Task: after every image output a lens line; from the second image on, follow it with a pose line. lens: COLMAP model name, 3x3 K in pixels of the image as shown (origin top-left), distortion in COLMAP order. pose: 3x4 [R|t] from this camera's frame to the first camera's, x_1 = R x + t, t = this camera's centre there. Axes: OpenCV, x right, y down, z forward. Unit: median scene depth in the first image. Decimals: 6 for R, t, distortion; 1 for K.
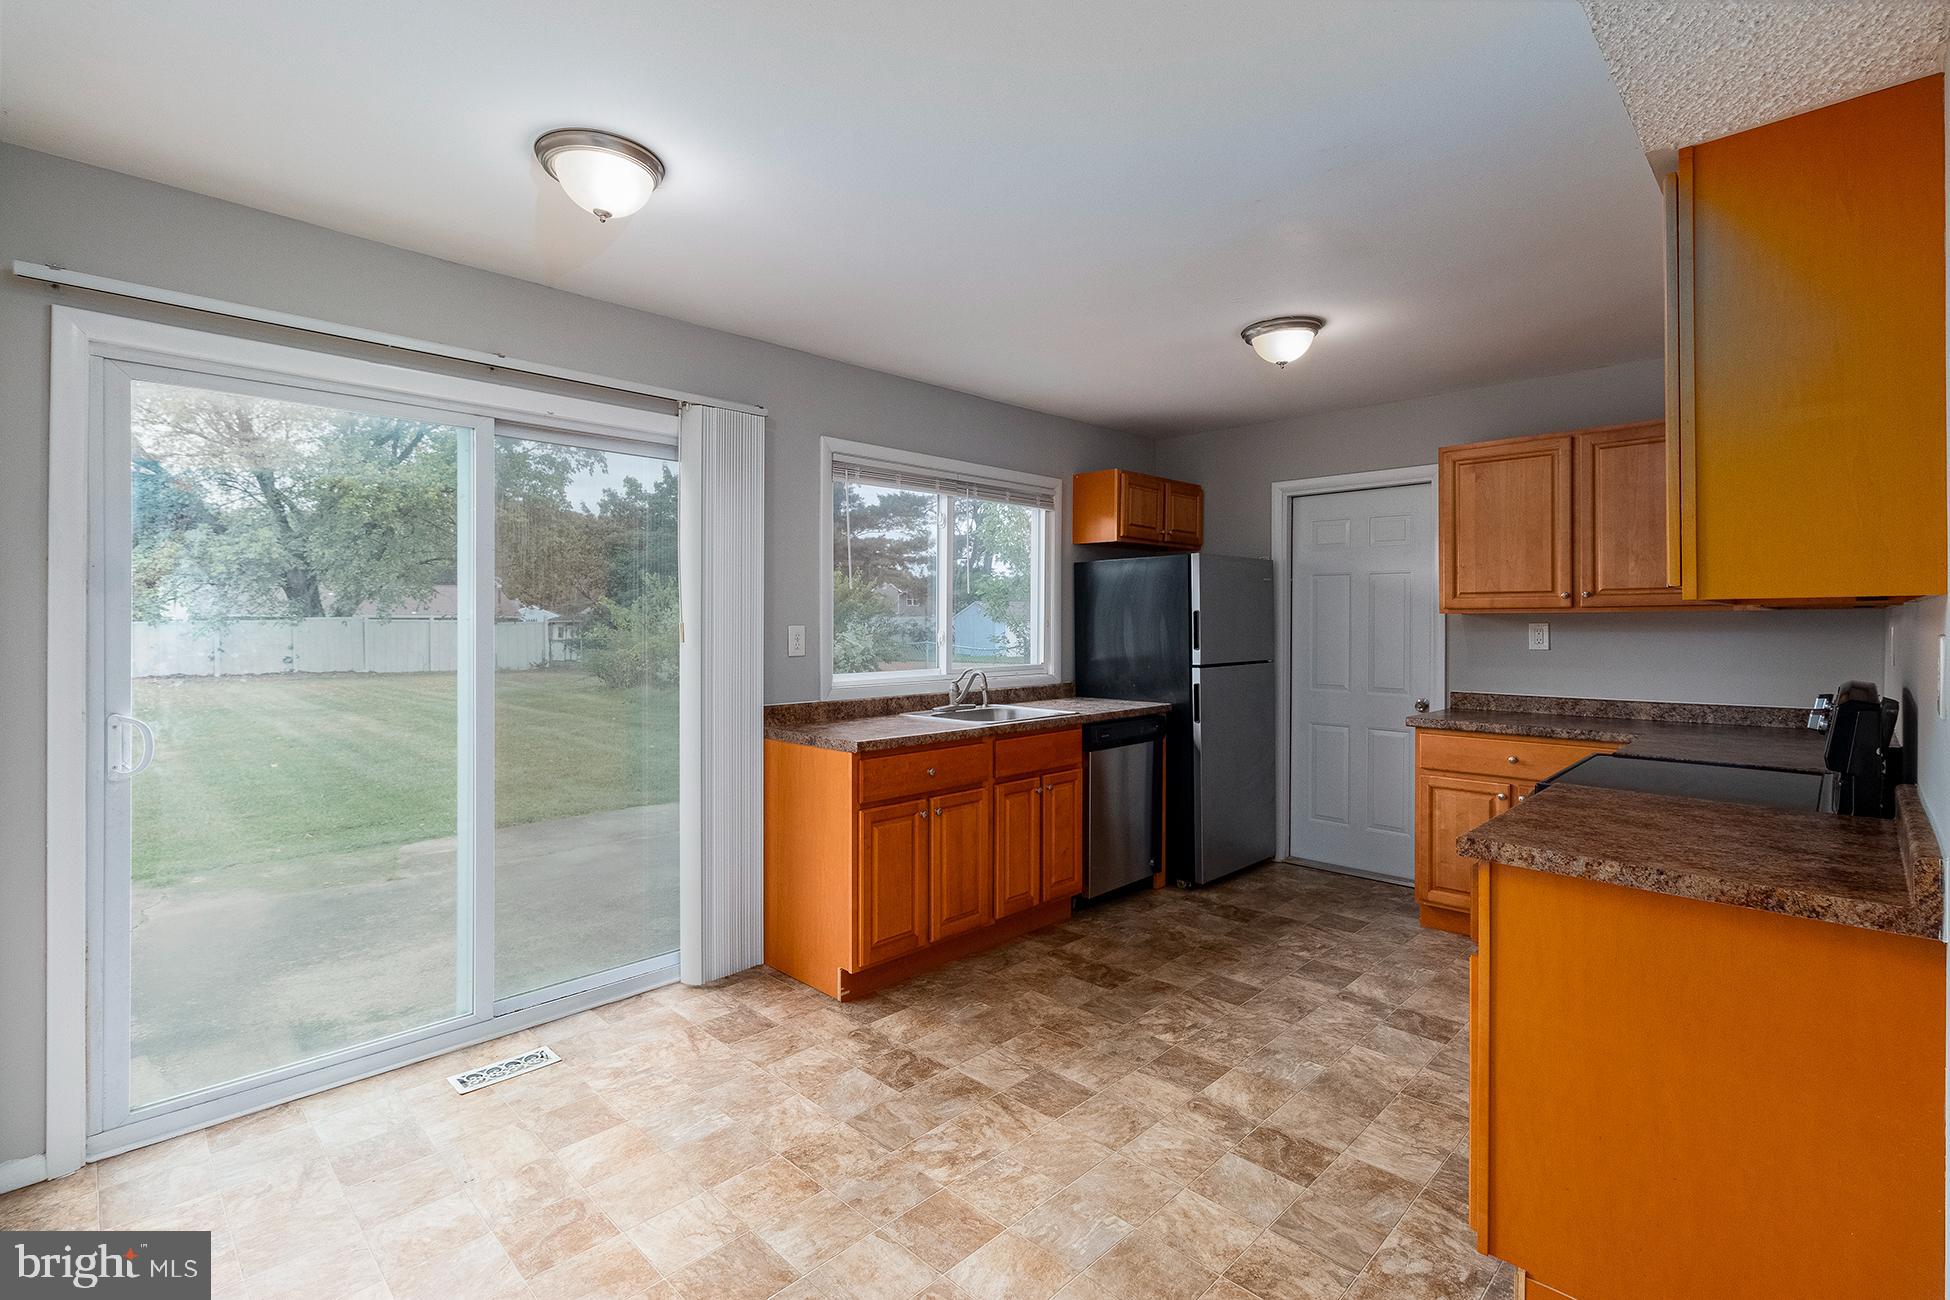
lens RADIAL K [[905.2, 0, 974.8], [0, 905.2, 622.2], [0, 0, 1]] dist [0.001754, 0.000094]
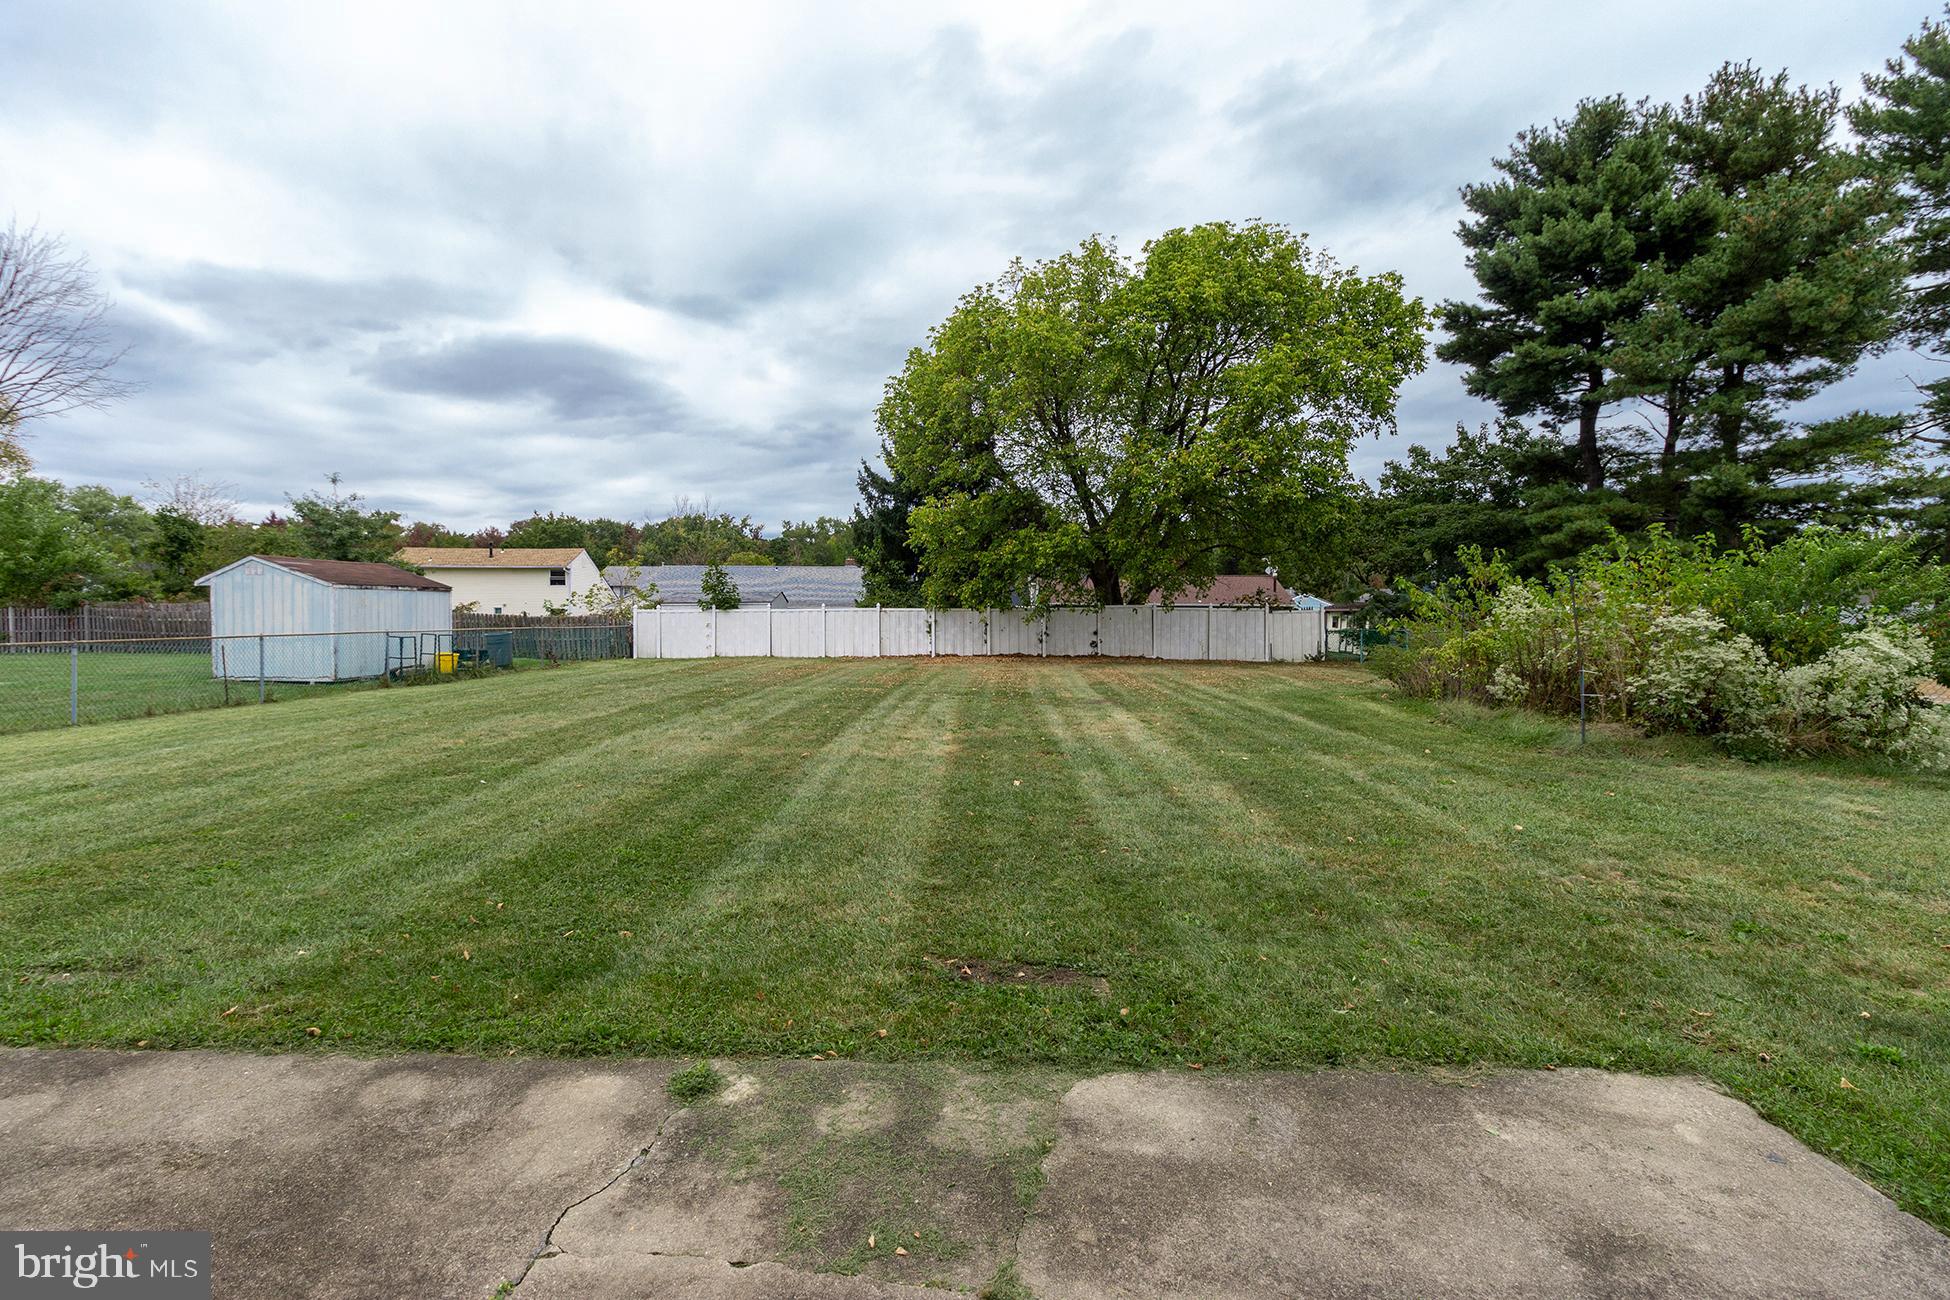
lens RADIAL K [[905.2, 0, 974.8], [0, 905.2, 622.2], [0, 0, 1]] dist [0.001754, 0.000094]
pose [[0.694122, 0.014664, -0.719708, -0.565717], [-0.006077, 0.999876, 0.014512, 0.001567], [0.719832, -0.005699, 0.694125, 1.084146]]
